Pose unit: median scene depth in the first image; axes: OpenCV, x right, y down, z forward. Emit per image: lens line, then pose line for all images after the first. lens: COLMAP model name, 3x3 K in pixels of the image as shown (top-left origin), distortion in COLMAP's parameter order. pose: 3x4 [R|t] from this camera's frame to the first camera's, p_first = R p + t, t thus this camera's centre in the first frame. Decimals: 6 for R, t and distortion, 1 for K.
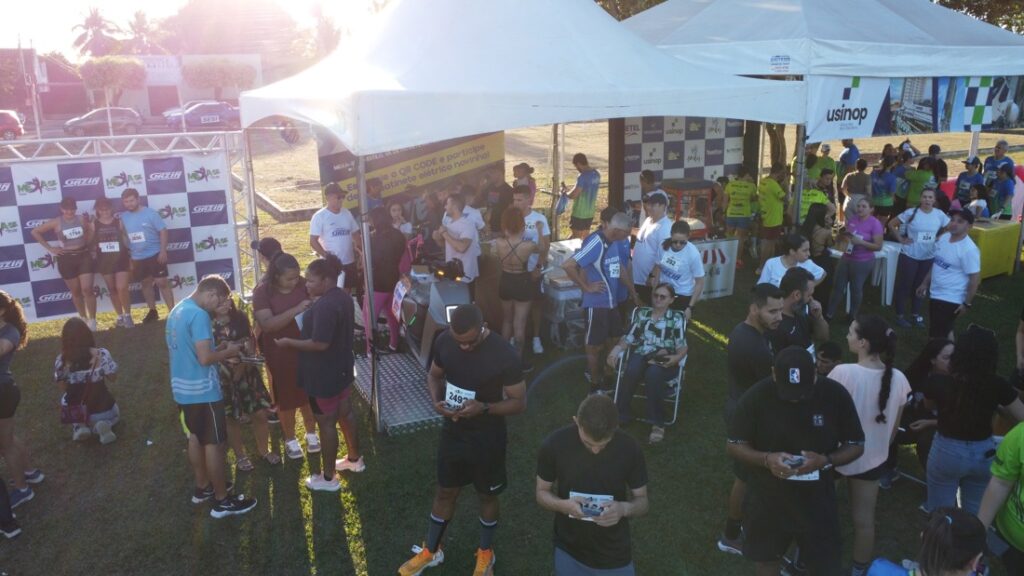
lens RADIAL K [[743.8, 0, 508.0], [0, 743.8, 283.6], [0, 0, 1]] dist [-0.027593, -0.001546]
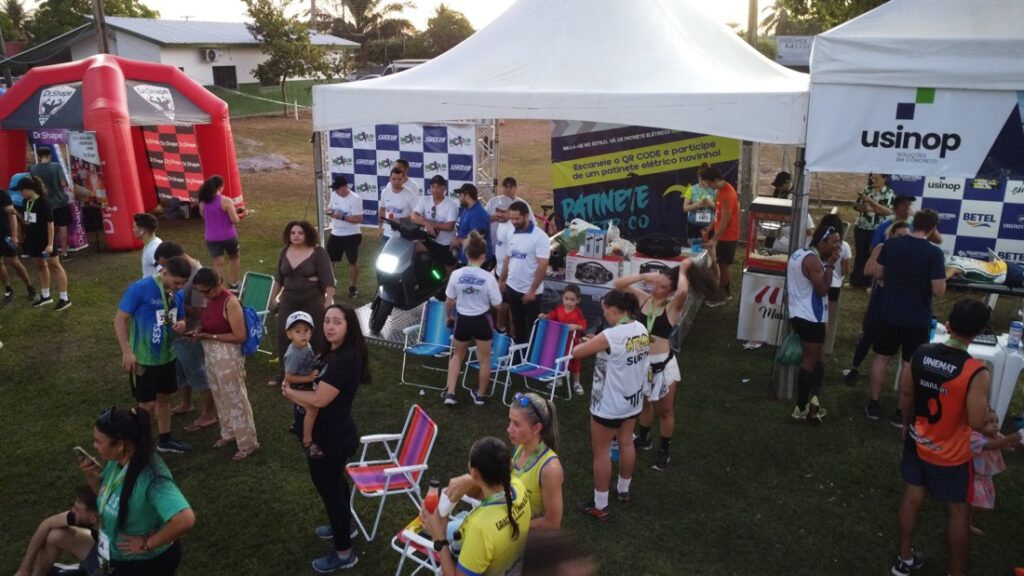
lens RADIAL K [[743.8, 0, 507.7], [0, 743.8, 289.1], [0, 0, 1]] dist [-0.027593, -0.001546]
pose [[0.637756, 0.240289, -0.731798, 0.743671], [-0.215277, 0.967837, 0.130181, -0.095777], [0.739543, 0.074515, 0.668972, 0.237987]]
